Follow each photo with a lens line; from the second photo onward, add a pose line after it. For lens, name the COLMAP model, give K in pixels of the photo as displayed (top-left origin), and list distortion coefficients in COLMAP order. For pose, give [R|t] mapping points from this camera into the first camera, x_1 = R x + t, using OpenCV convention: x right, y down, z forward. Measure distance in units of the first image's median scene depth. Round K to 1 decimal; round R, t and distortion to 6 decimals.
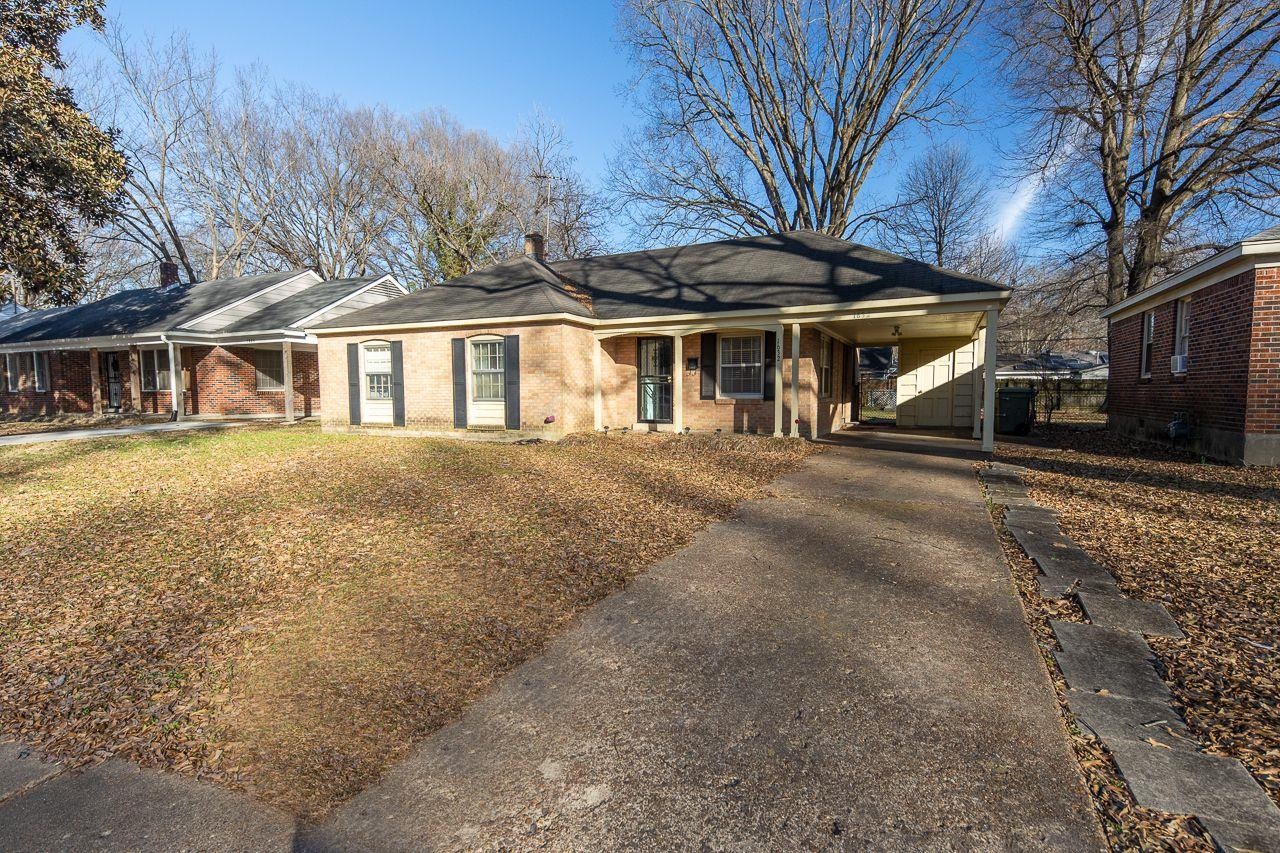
lens RADIAL K [[595.6, 0, 626.9], [0, 595.6, 403.1], [0, 0, 1]] dist [0.051568, -0.021245]
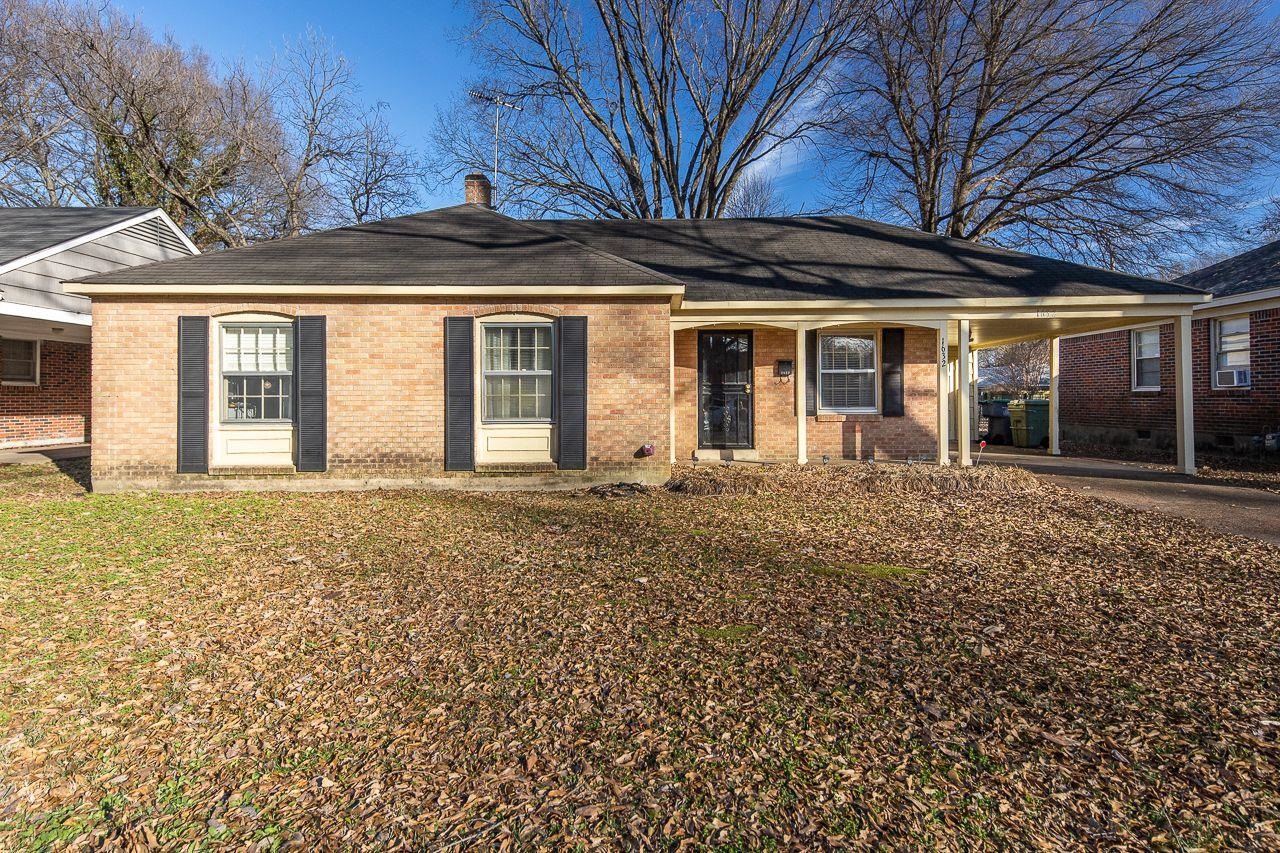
lens RADIAL K [[575.3, 0, 554.1], [0, 575.3, 383.4], [0, 0, 1]] dist [0.074818, -0.051151]
pose [[0.893768, 0.008435, 0.448450, -0.457342], [0.011228, 0.999089, -0.041168, -0.019066], [-0.448389, 0.041830, 0.892859, 0.460576]]
